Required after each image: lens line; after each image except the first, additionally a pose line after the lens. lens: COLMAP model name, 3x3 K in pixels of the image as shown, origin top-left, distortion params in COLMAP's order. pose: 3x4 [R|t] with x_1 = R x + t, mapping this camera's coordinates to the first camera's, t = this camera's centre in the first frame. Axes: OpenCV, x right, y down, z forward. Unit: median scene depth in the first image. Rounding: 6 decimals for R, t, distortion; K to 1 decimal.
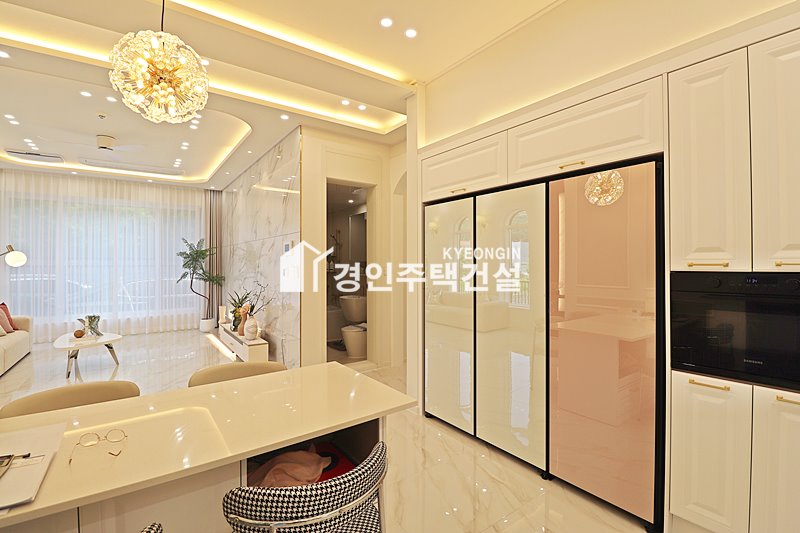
lens RADIAL K [[369.0, 0, 404.5], [0, 369.0, 262.6], [0, 0, 1]] dist [-0.007079, -0.009248]
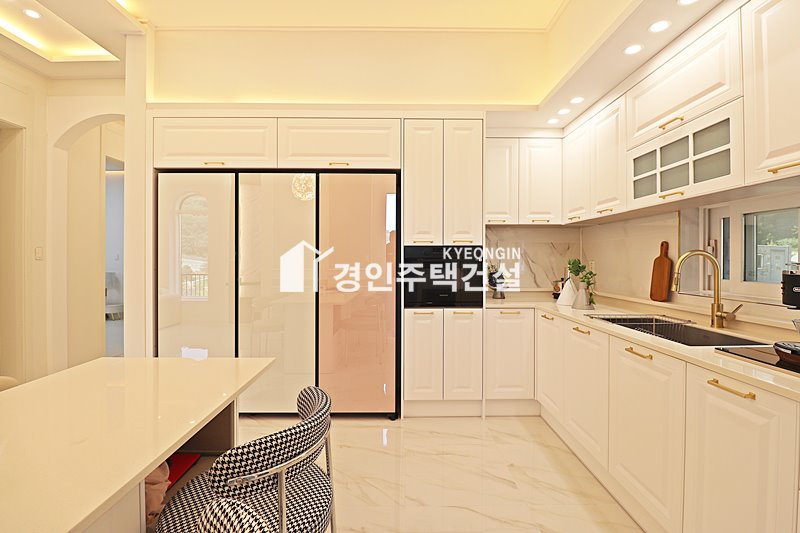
lens RADIAL K [[369.0, 0, 403.7], [0, 369.0, 261.7], [0, 0, 1]] dist [-0.007079, -0.009248]
pose [[0.574352, 0.001785, 0.818607, -0.193300], [-0.004842, 0.999988, 0.001216, 0.030192], [-0.818594, -0.004662, 0.574353, 0.031278]]
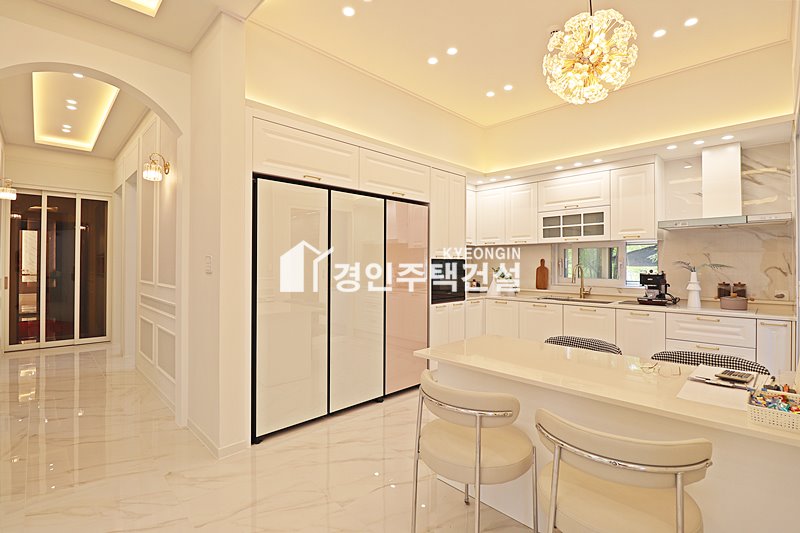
lens RADIAL K [[369.0, 0, 405.8], [0, 369.0, 262.6], [0, 0, 1]] dist [-0.007079, -0.009248]
pose [[-0.149466, 0.006998, 0.988742, -0.478389], [-0.004152, 0.999962, -0.007705, 0.021207], [-0.988758, -0.005257, -0.149431, 0.498245]]
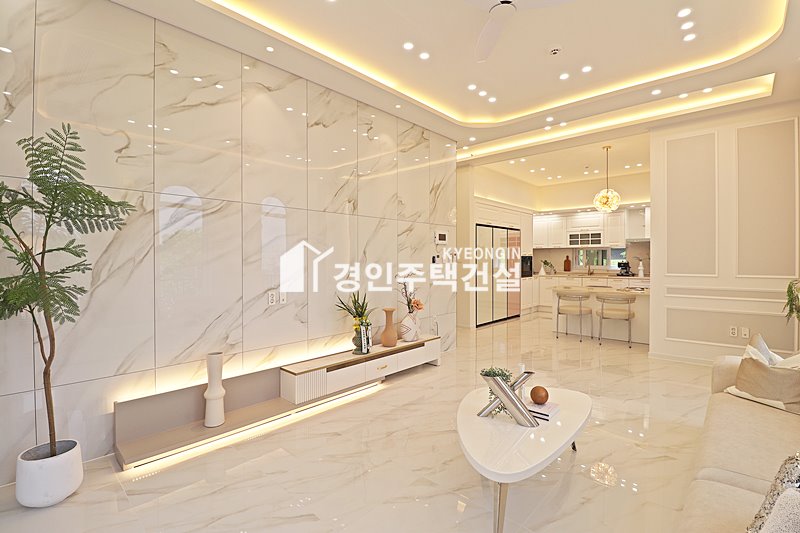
lens RADIAL K [[369.0, 0, 405.2], [0, 369.0, 263.1], [0, 0, 1]] dist [-0.007079, -0.009248]
pose [[-0.200565, -0.005491, 0.979665, -1.168245], [0.002183, 0.999979, 0.006052, 0.026661], [-0.979678, 0.003353, -0.200549, 1.120572]]
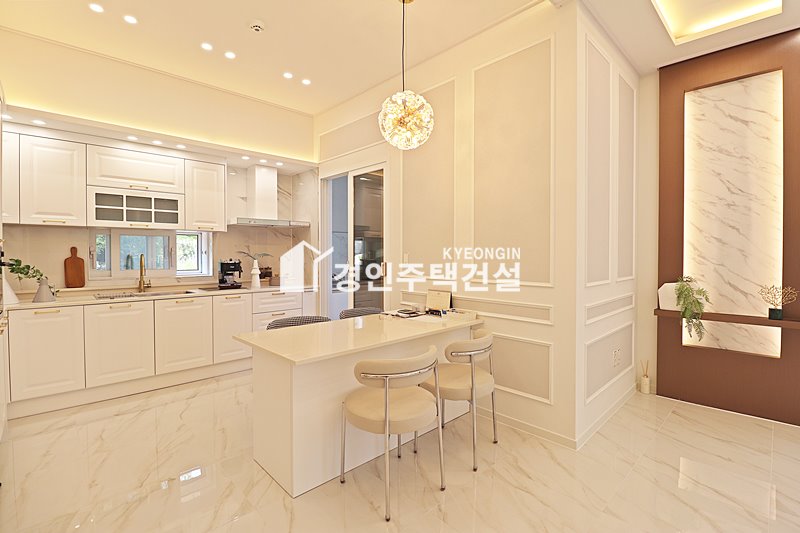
lens RADIAL K [[369.0, 0, 400.0], [0, 369.0, 258.8], [0, 0, 1]] dist [-0.007079, -0.009248]
pose [[-0.991126, 0.005726, -0.132800, -0.133369], [0.004396, 0.999937, 0.010302, 0.021383], [0.132851, 0.009626, -0.991089, 0.770741]]
